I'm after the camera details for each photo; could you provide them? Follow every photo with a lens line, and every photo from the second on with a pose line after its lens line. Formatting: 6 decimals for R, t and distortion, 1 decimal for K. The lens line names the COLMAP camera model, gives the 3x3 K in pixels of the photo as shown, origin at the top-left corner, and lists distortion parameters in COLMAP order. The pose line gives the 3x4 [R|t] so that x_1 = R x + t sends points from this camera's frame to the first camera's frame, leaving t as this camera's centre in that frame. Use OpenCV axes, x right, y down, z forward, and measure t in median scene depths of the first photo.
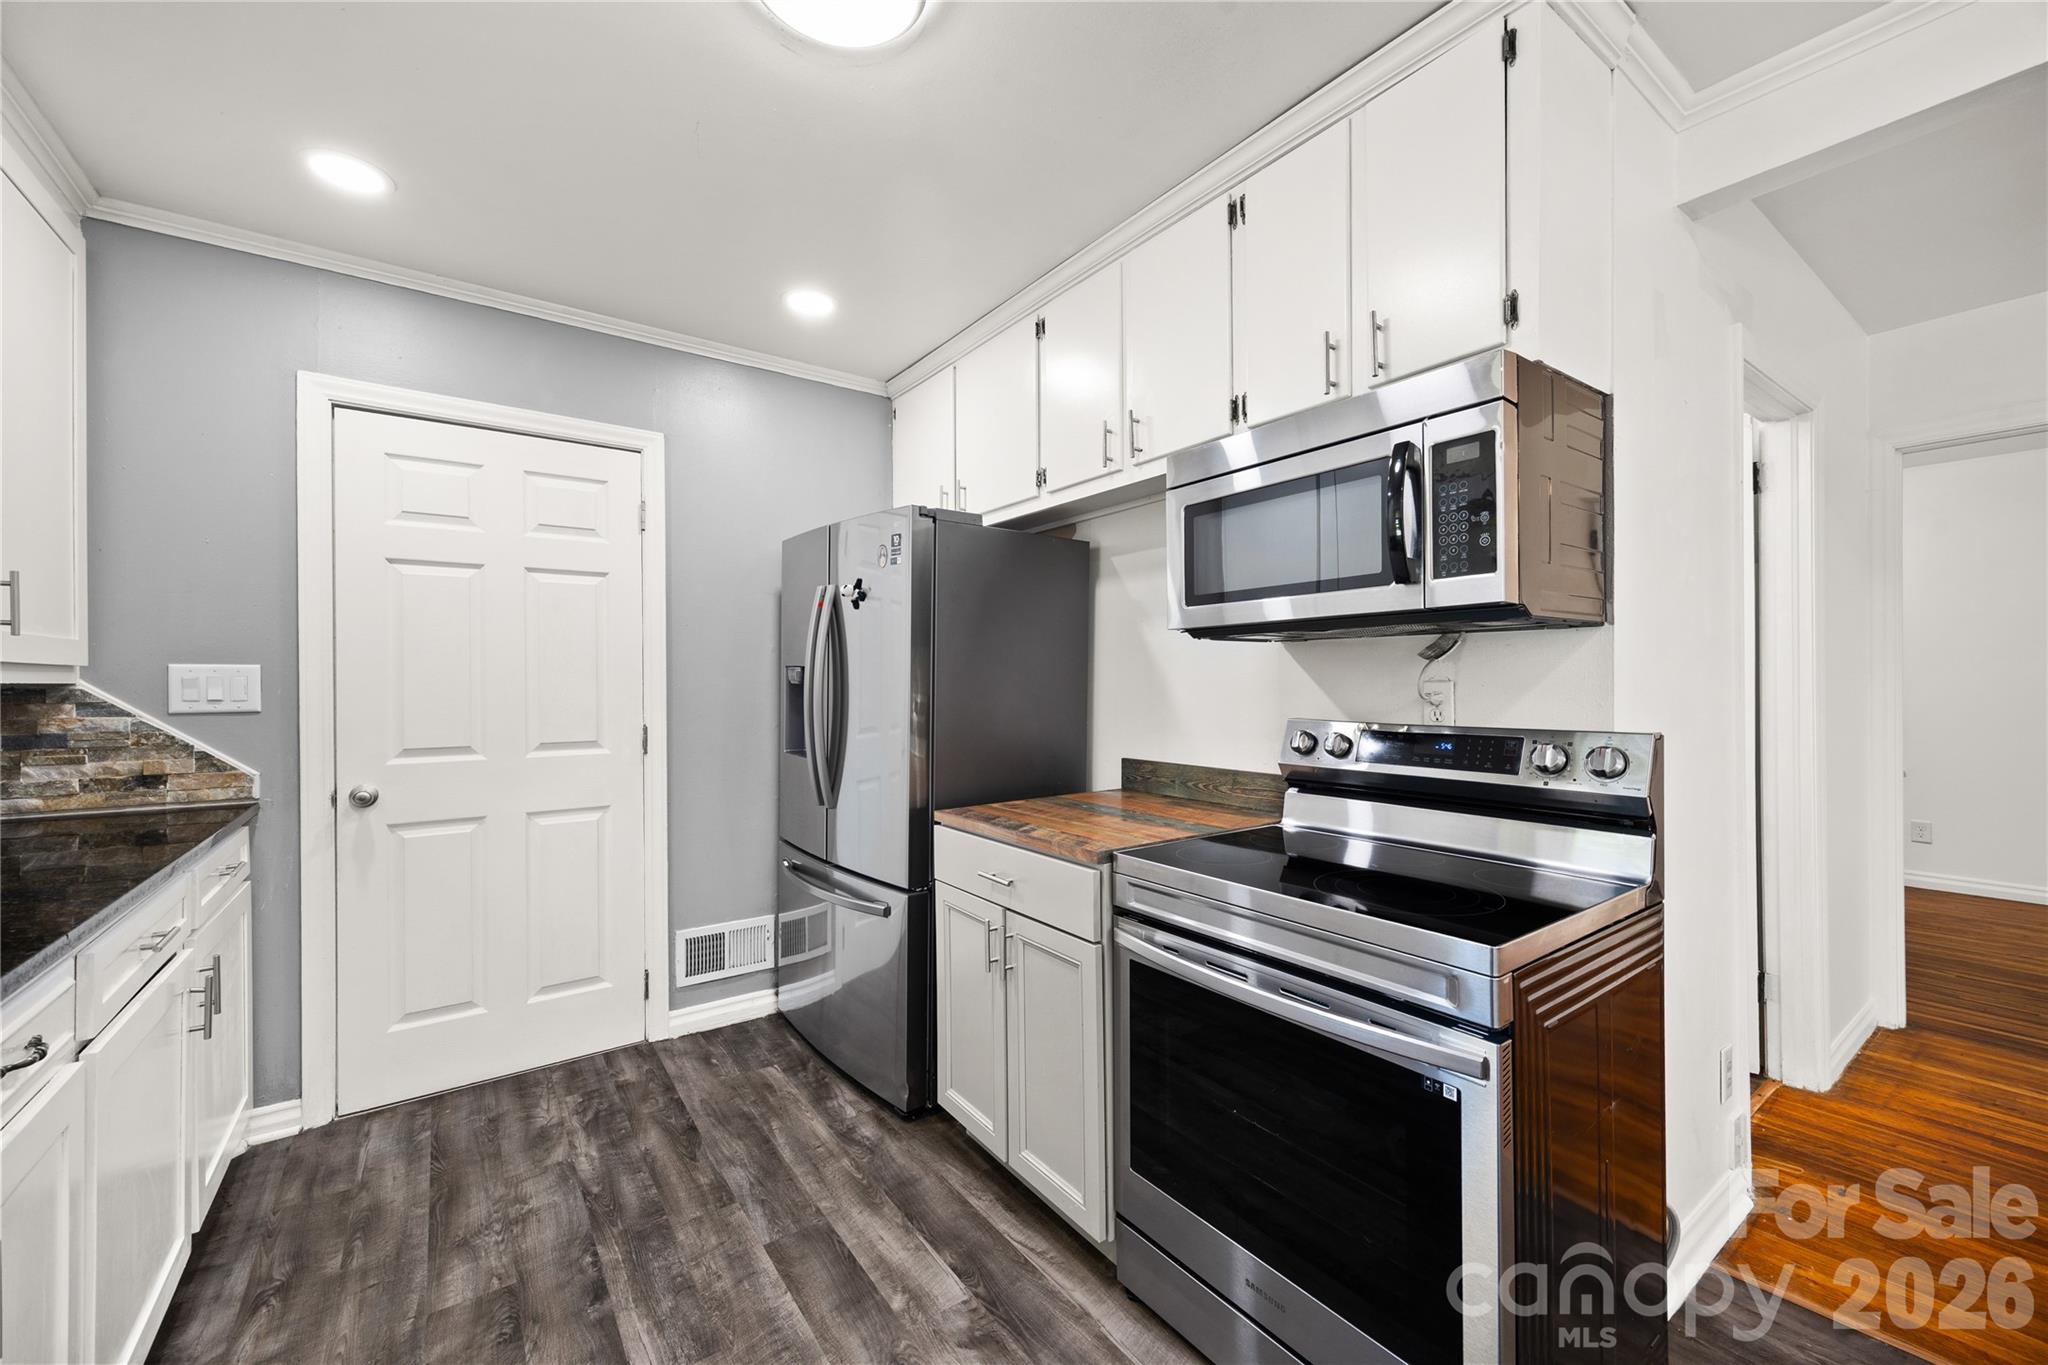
lens RADIAL K [[792.6, 0, 1008.9], [0, 792.6, 680.8], [0, 0, 1]] dist [0.001768, 0.000283]
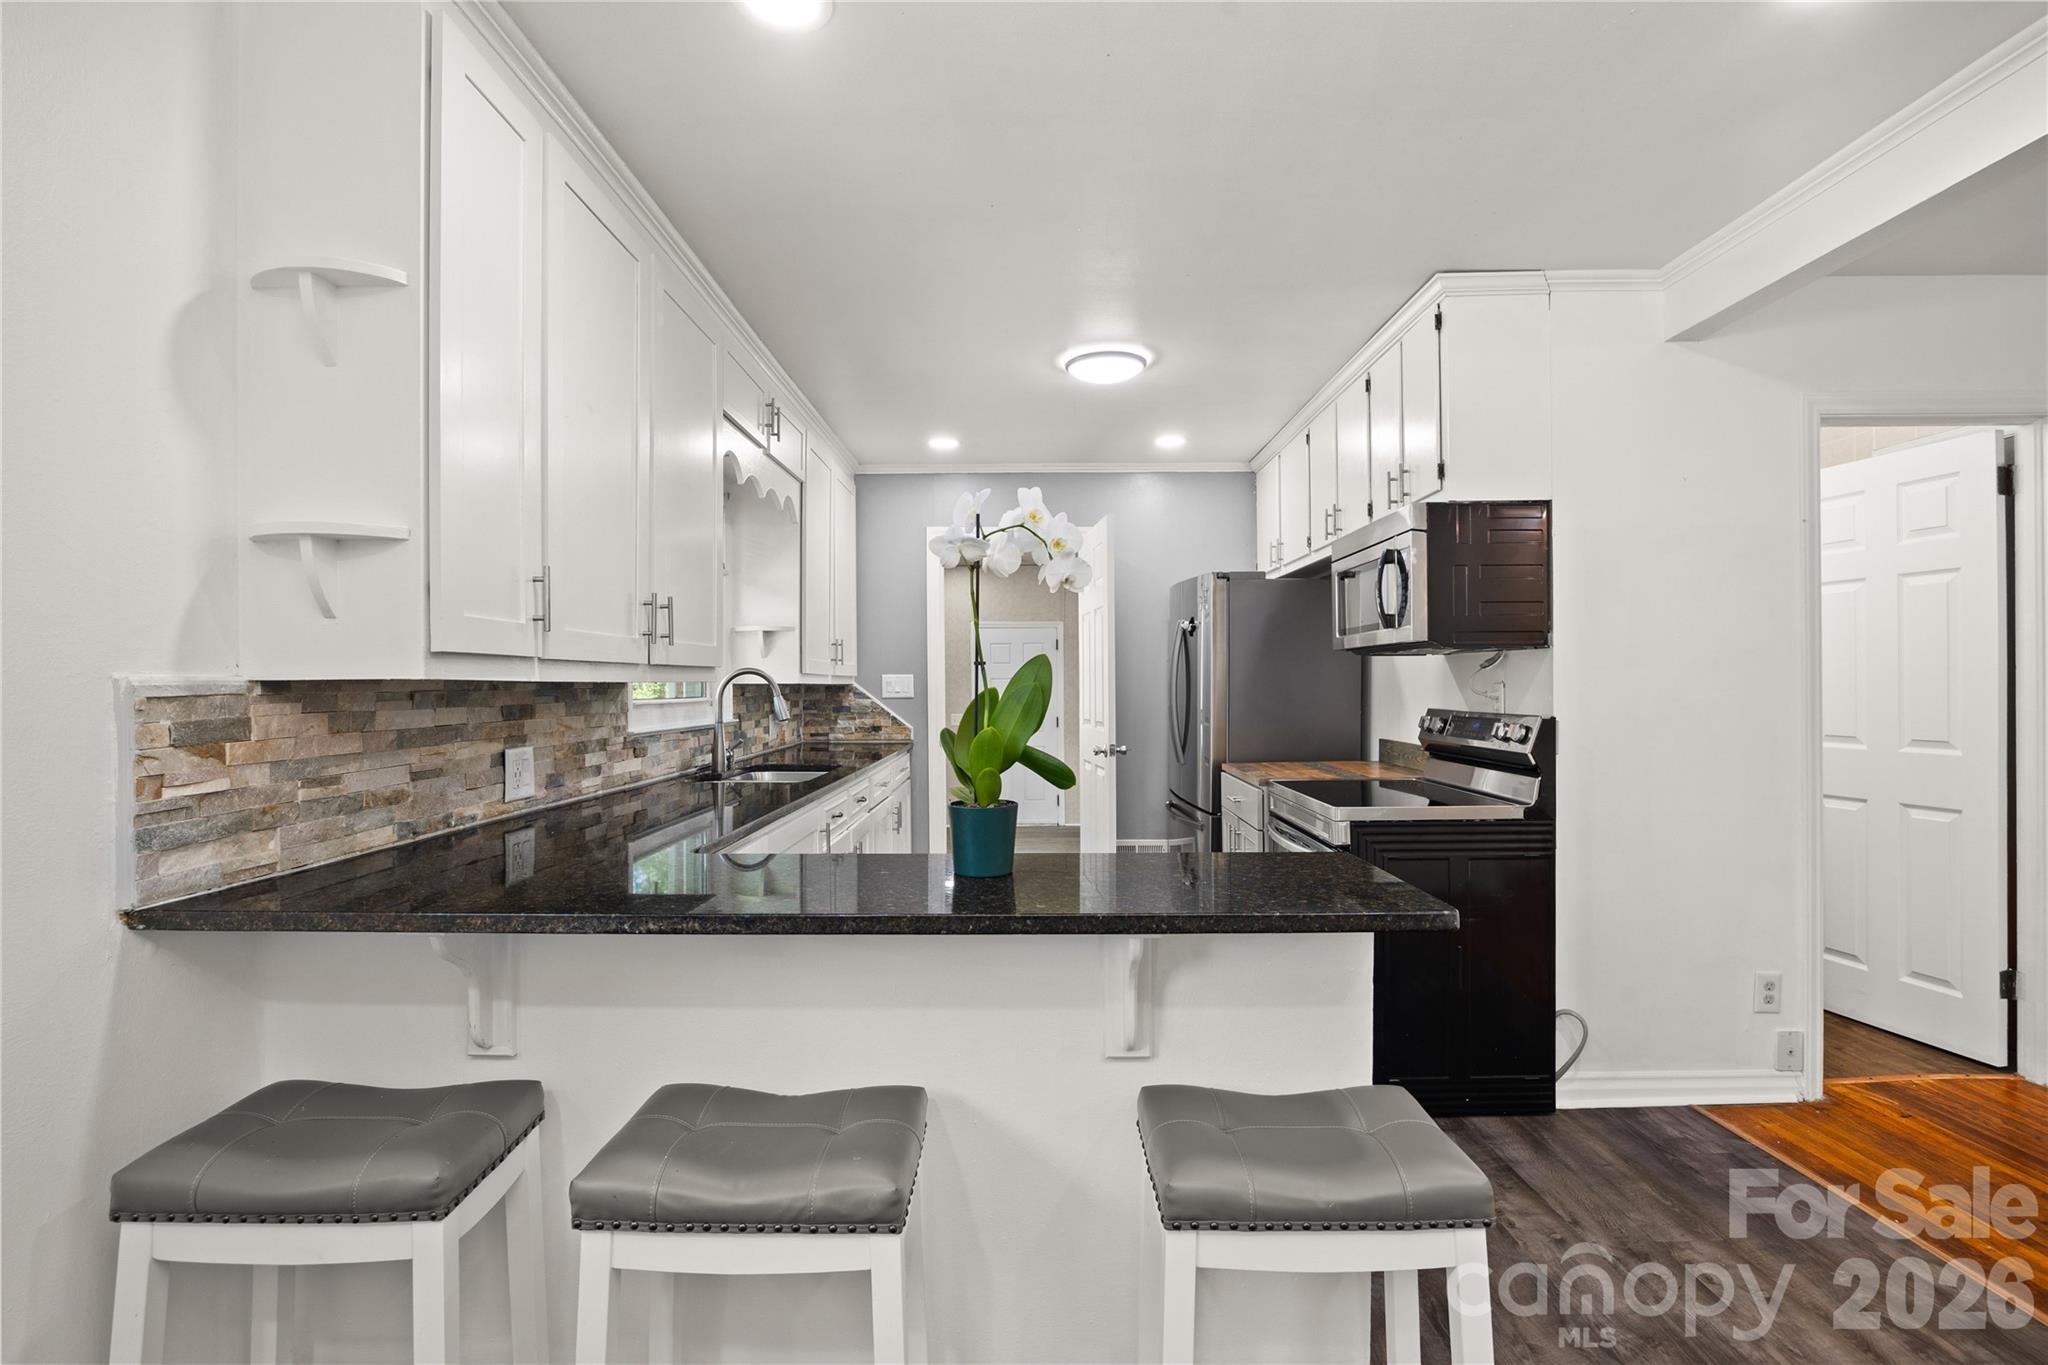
lens RADIAL K [[995.1, 0, 1029.3], [0, 995.1, 681.3], [0, 0, 1]] dist [0.001036, 0.000002]
pose [[0.805765, -0.001375, -0.592233, 0.862542], [0.002851, 0.999995, 0.001556, -0.007186], [0.592228, -0.002942, 0.805765, -0.938560]]
